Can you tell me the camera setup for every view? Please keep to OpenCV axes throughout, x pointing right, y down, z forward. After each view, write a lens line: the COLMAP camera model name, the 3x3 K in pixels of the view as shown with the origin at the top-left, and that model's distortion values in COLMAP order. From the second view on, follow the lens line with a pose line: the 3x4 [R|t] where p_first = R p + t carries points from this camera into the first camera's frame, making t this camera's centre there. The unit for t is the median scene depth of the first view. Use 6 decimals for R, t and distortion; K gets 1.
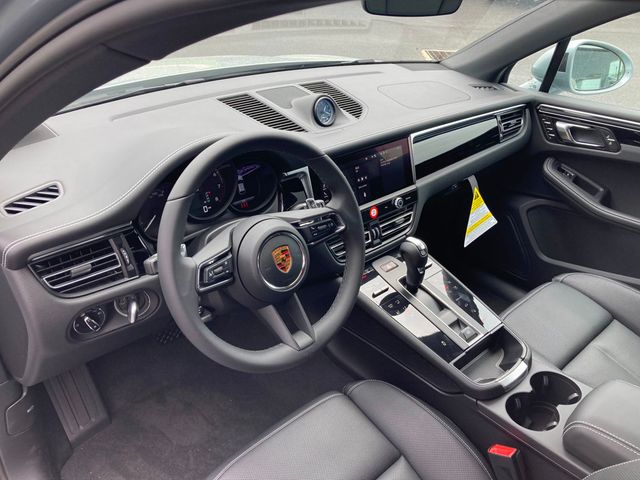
lens RADIAL K [[525.5, 0, 319.2], [0, 525.5, 239.3], [0, 0, 1]] dist [0.019466, -0.002473]
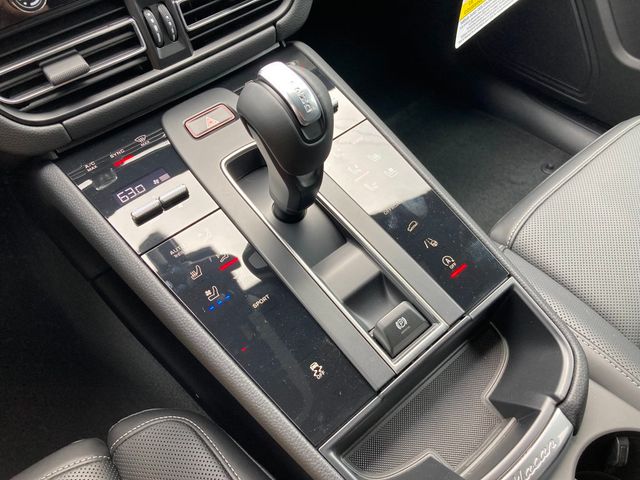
lens RADIAL K [[525.5, 0, 324.1], [0, 525.5, 241.8], [0, 0, 1]] dist [0.019466, -0.002473]
pose [[0.996729, -0.034203, -0.073227, 0.257689], [0.057660, 0.935816, 0.347742, 0.007971], [0.056634, -0.350827, 0.934726, 0.692456]]
